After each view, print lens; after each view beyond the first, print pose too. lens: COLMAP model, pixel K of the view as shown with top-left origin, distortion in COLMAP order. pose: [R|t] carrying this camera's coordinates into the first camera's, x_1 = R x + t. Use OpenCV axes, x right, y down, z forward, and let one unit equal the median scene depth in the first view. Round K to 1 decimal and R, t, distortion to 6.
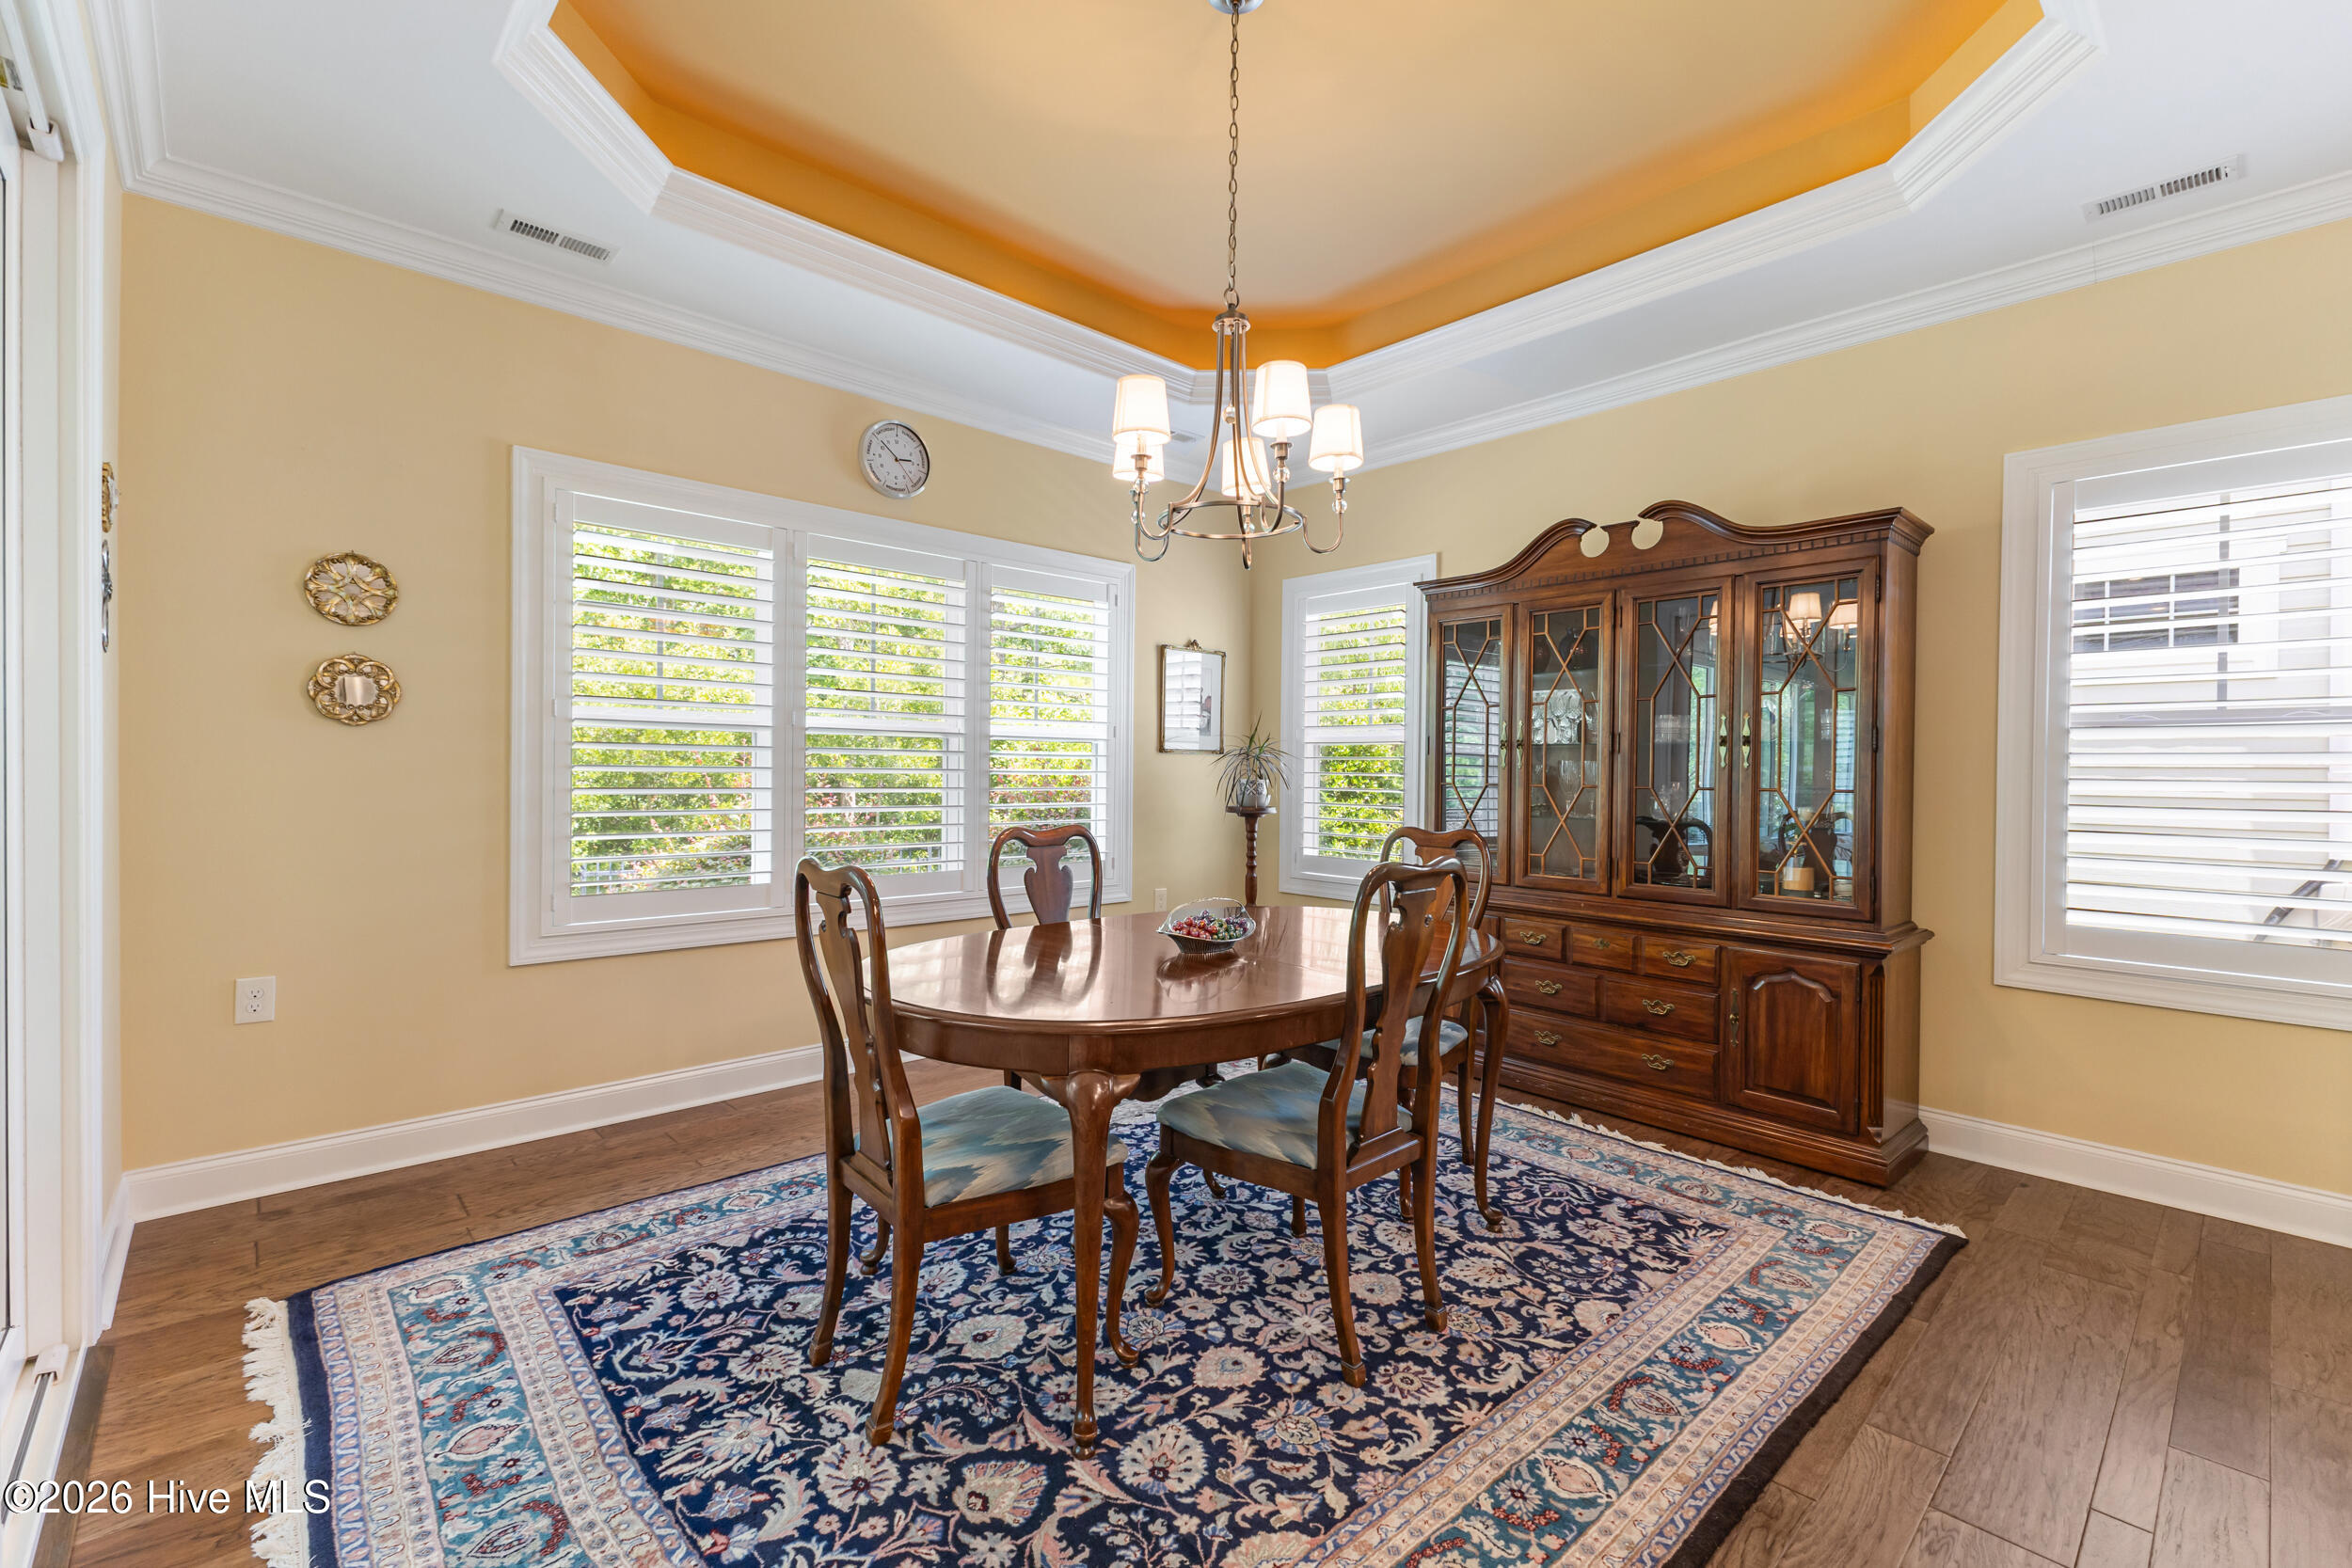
lens RADIAL K [[1007.0, 0, 1176.2], [0, 1007.0, 774.7], [0, 0, 1]] dist [0.012727, -0.003959]
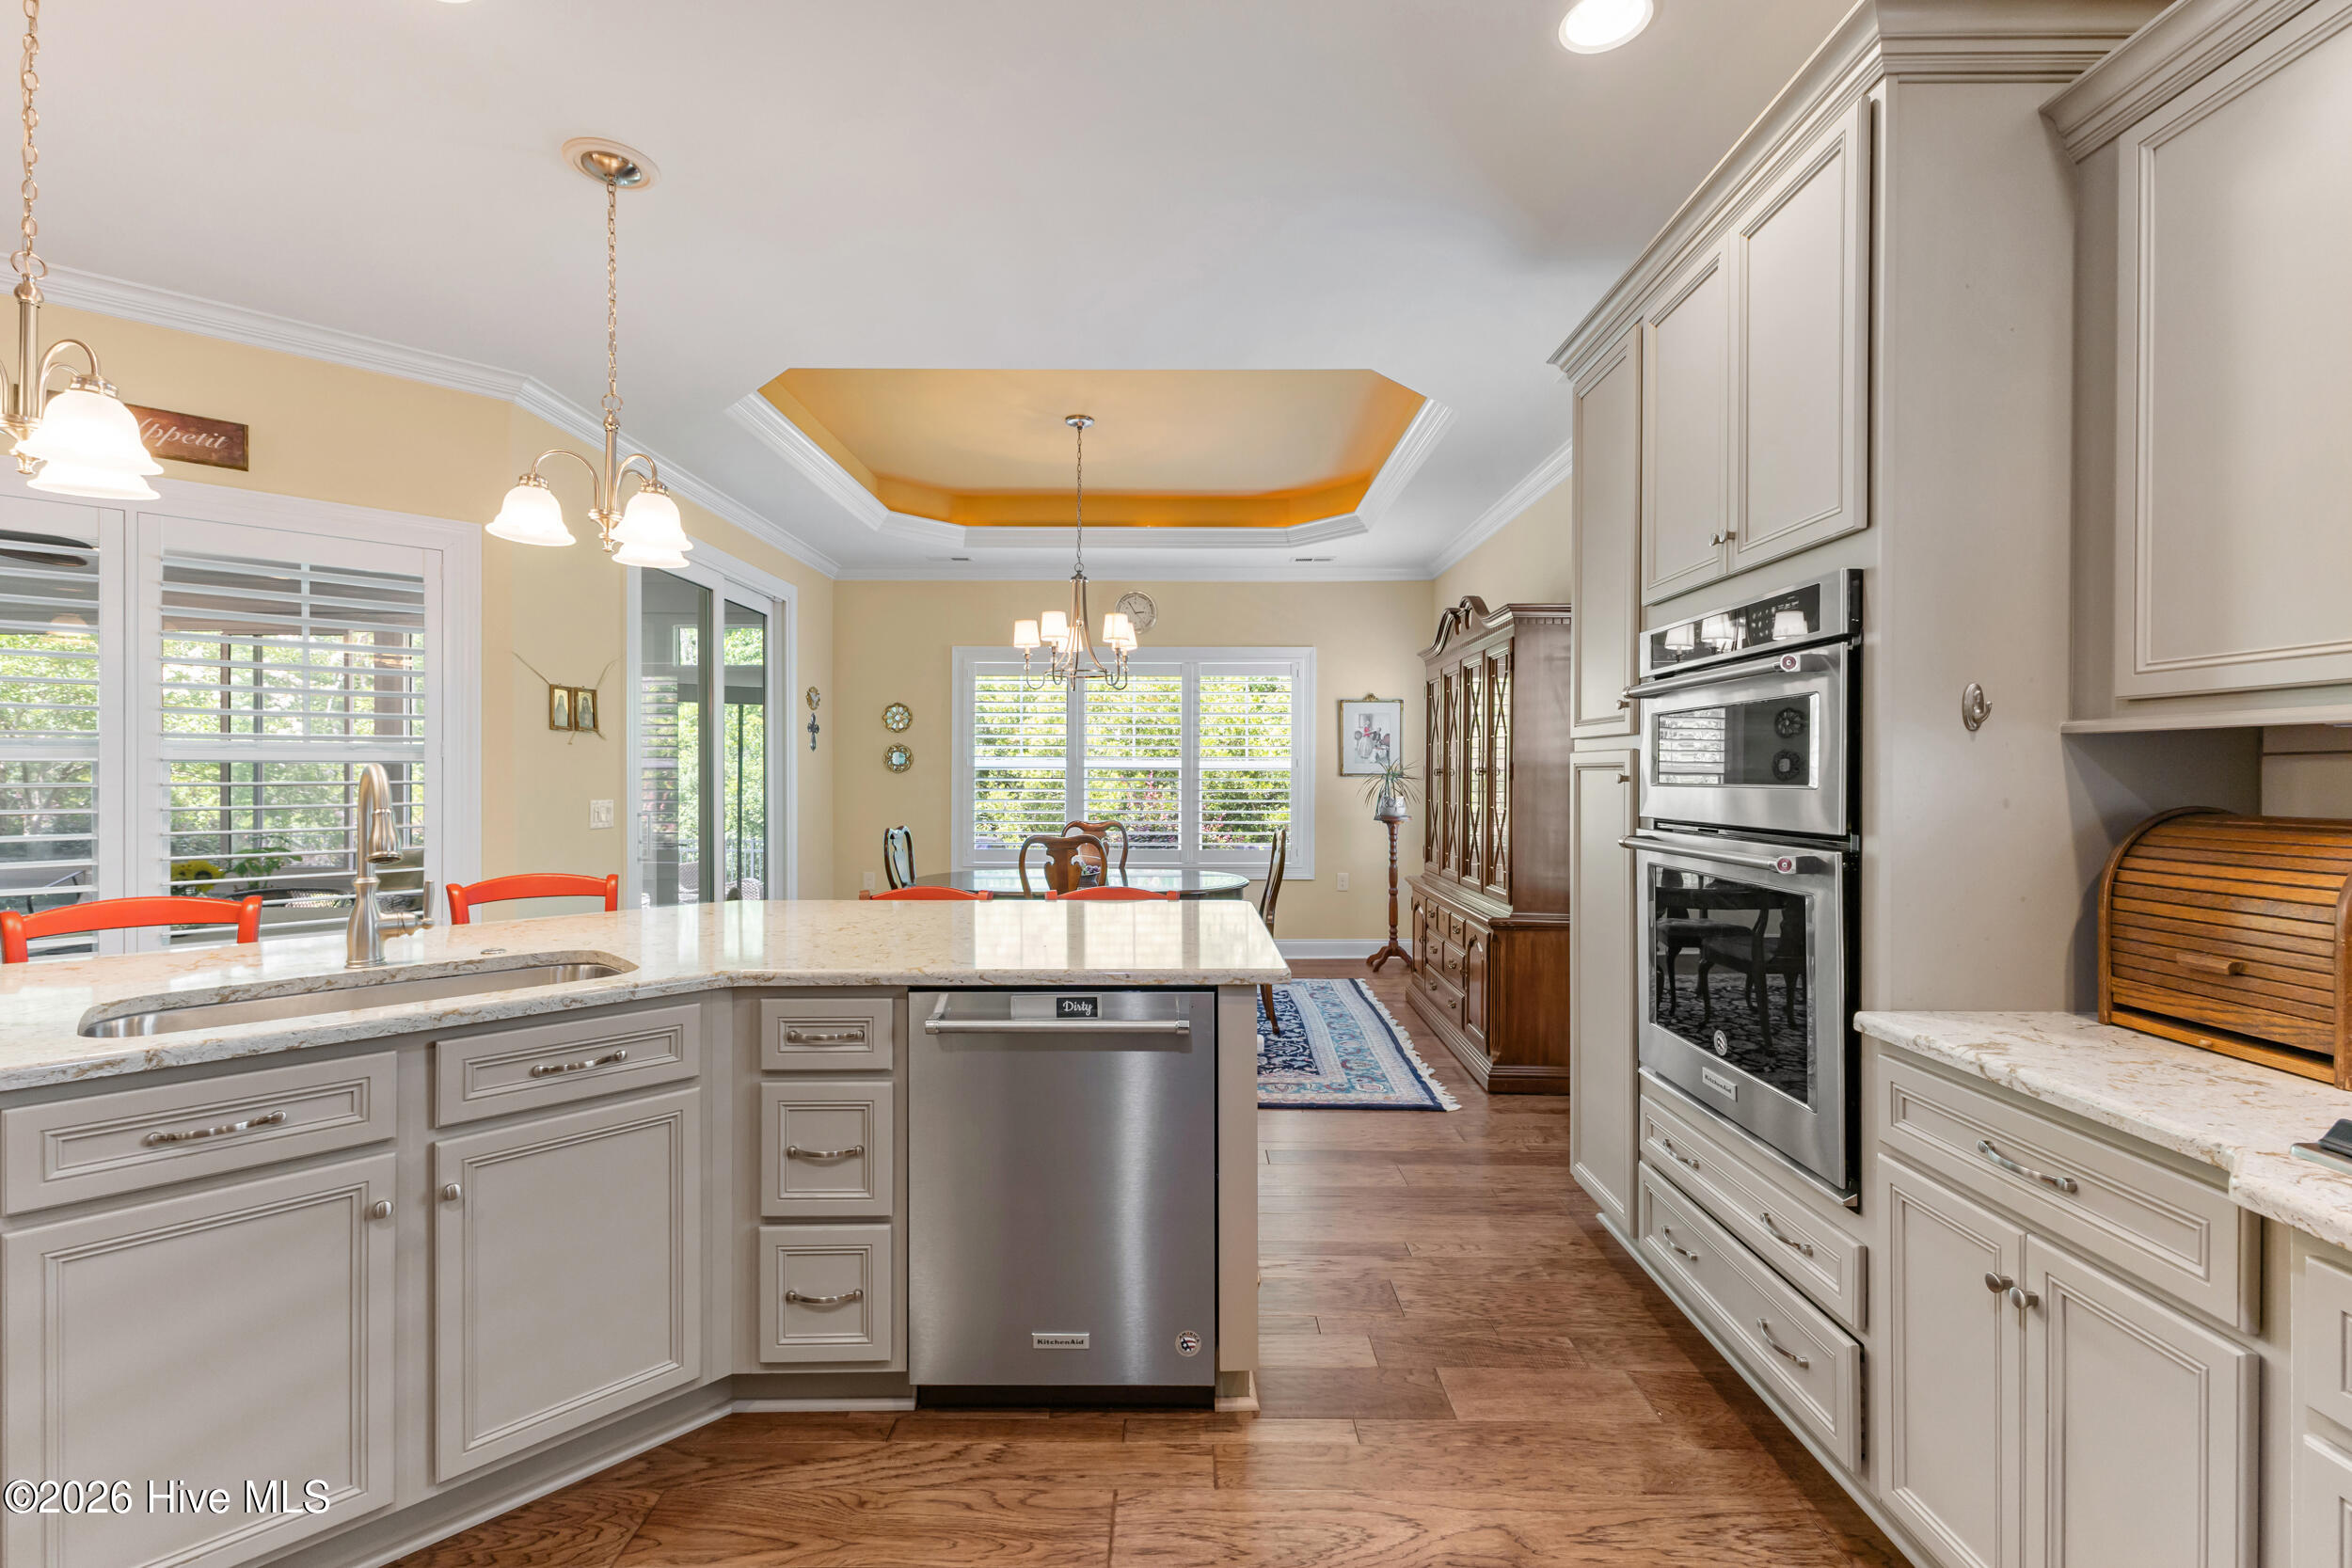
lens RADIAL K [[1007.0, 0, 1176.2], [0, 1007.0, 774.7], [0, 0, 1]] dist [0.012727, -0.003959]
pose [[0.730821, -0.009859, -0.682497, 1.218054], [0.003111, 0.999933, -0.011113, -0.014381], [0.682562, 0.005999, 0.730803, -0.286196]]
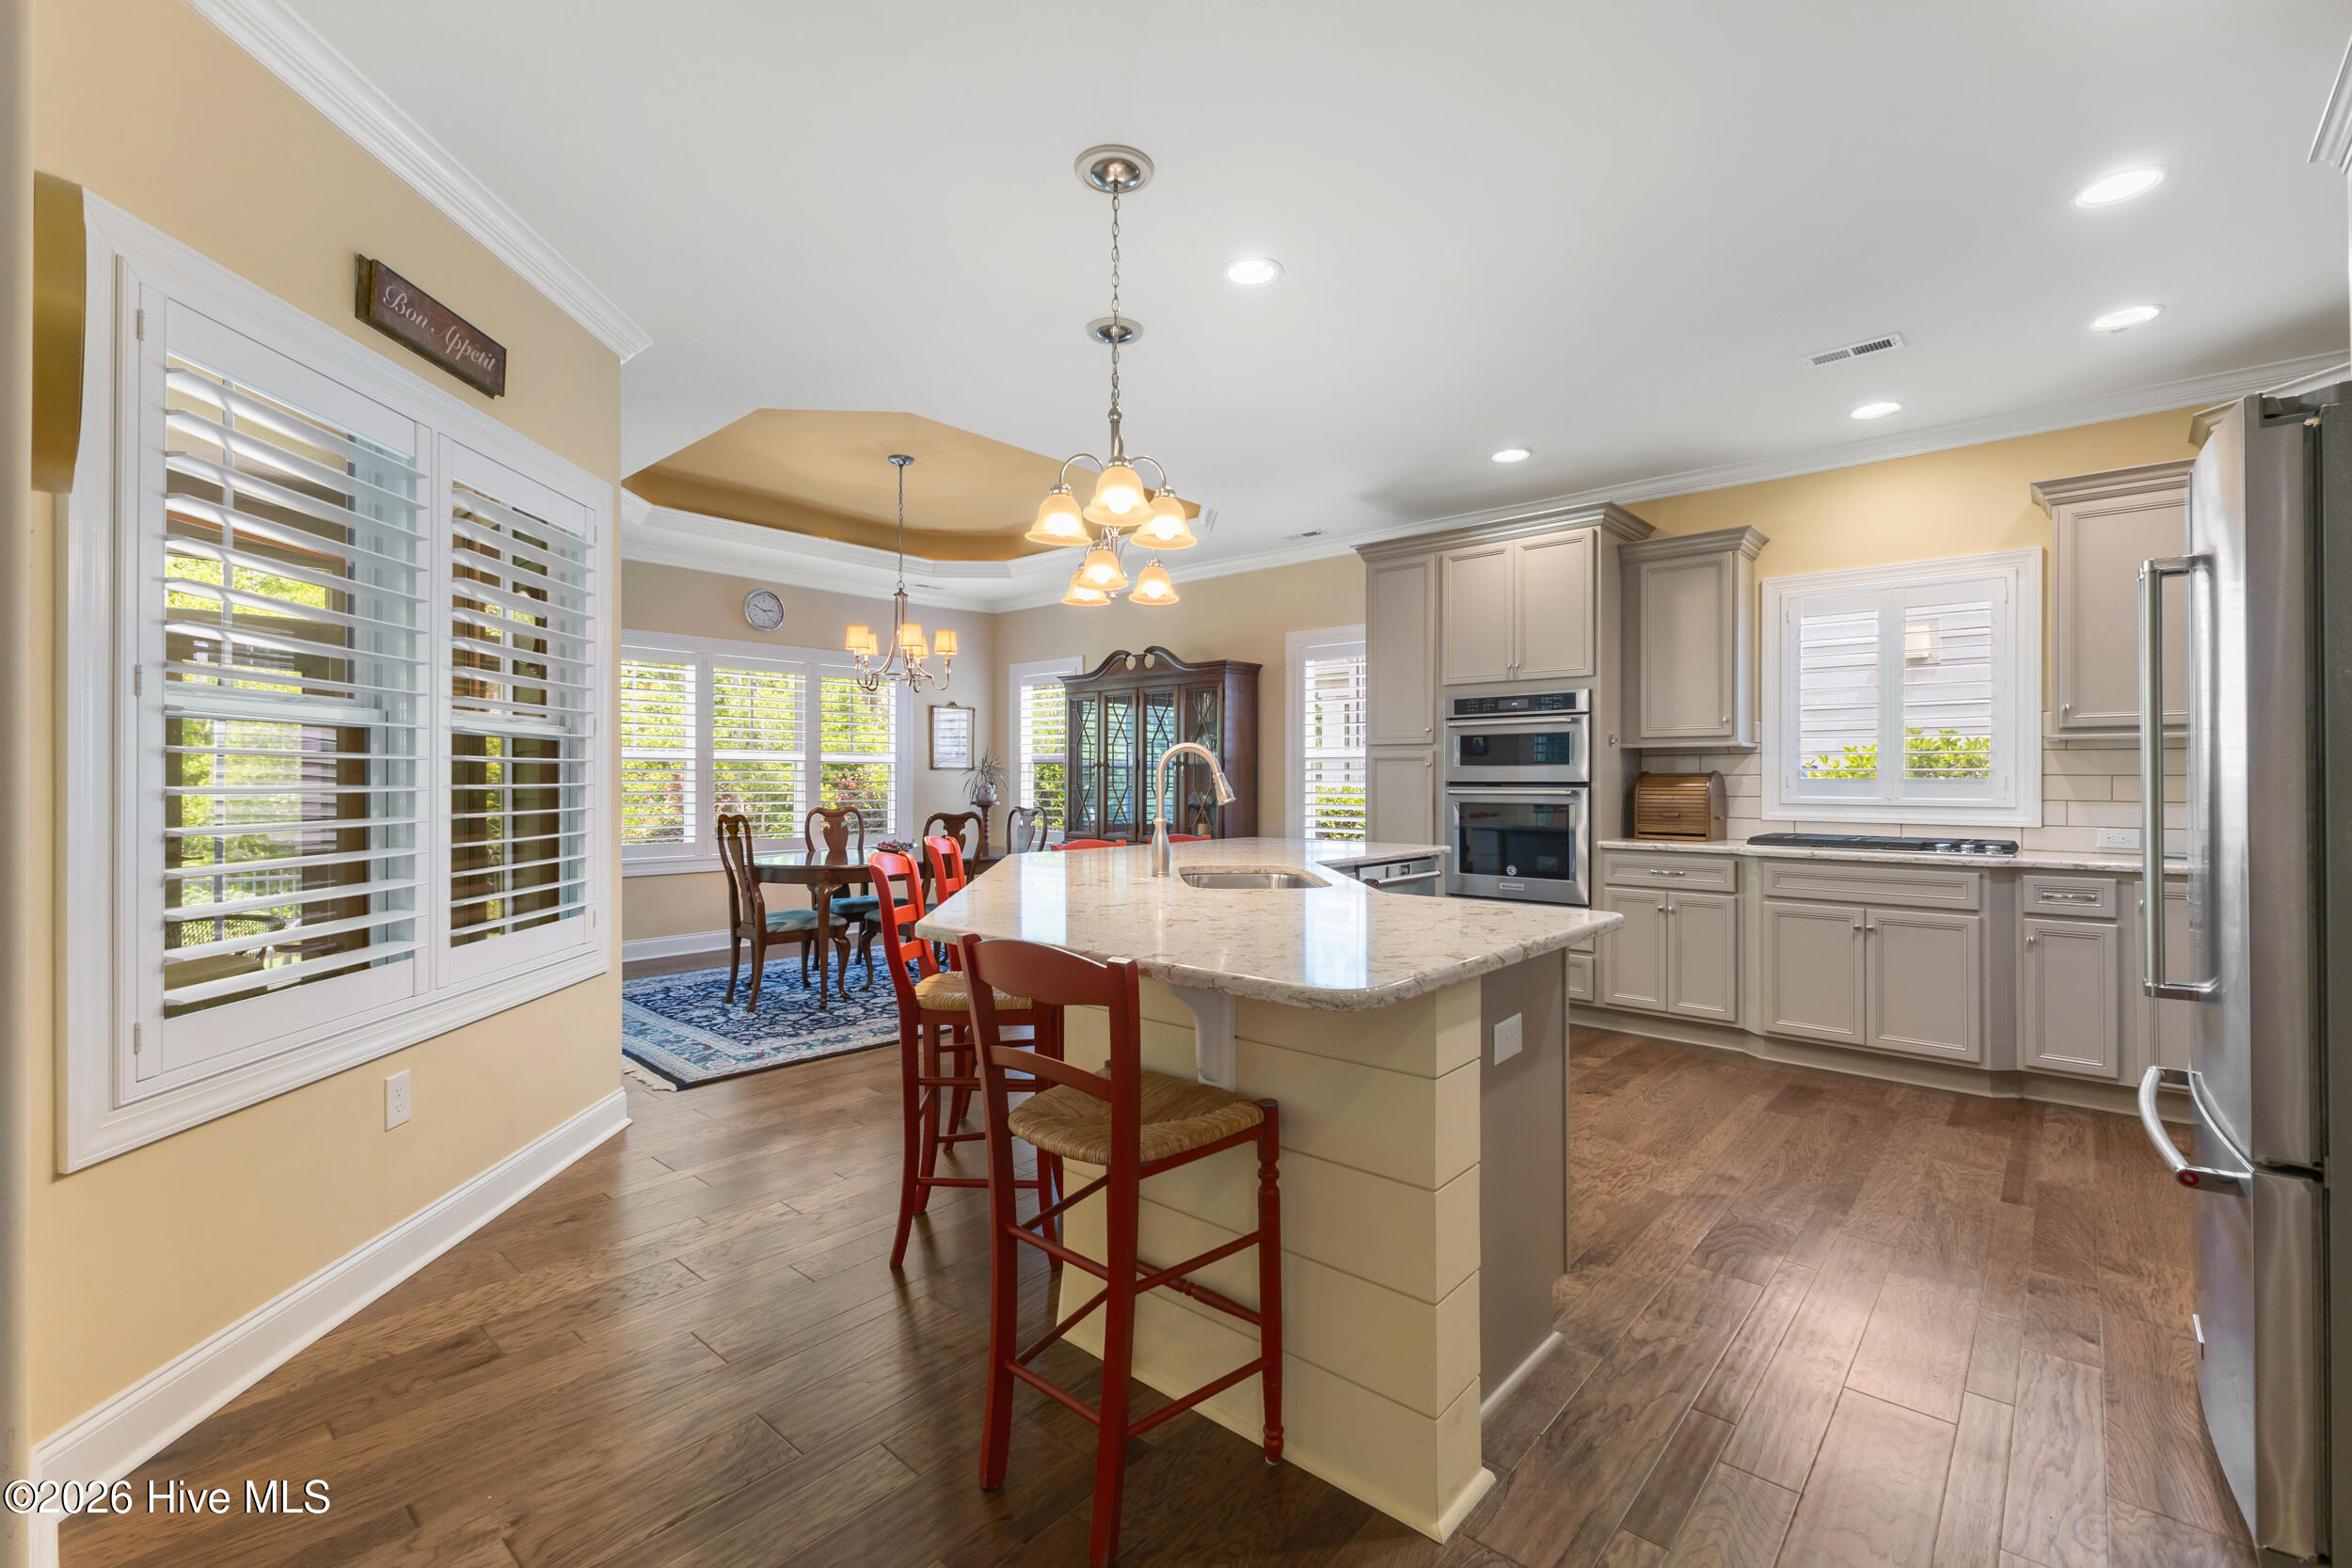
lens RADIAL K [[1007.0, 0, 1176.2], [0, 1007.0, 774.7], [0, 0, 1]] dist [0.012727, -0.003959]
pose [[0.995241, -0.009436, 0.096985, 0.355113], [0.010406, 0.999901, -0.009509, 0.009491], [-0.096885, 0.010473, 0.995240, -1.103201]]
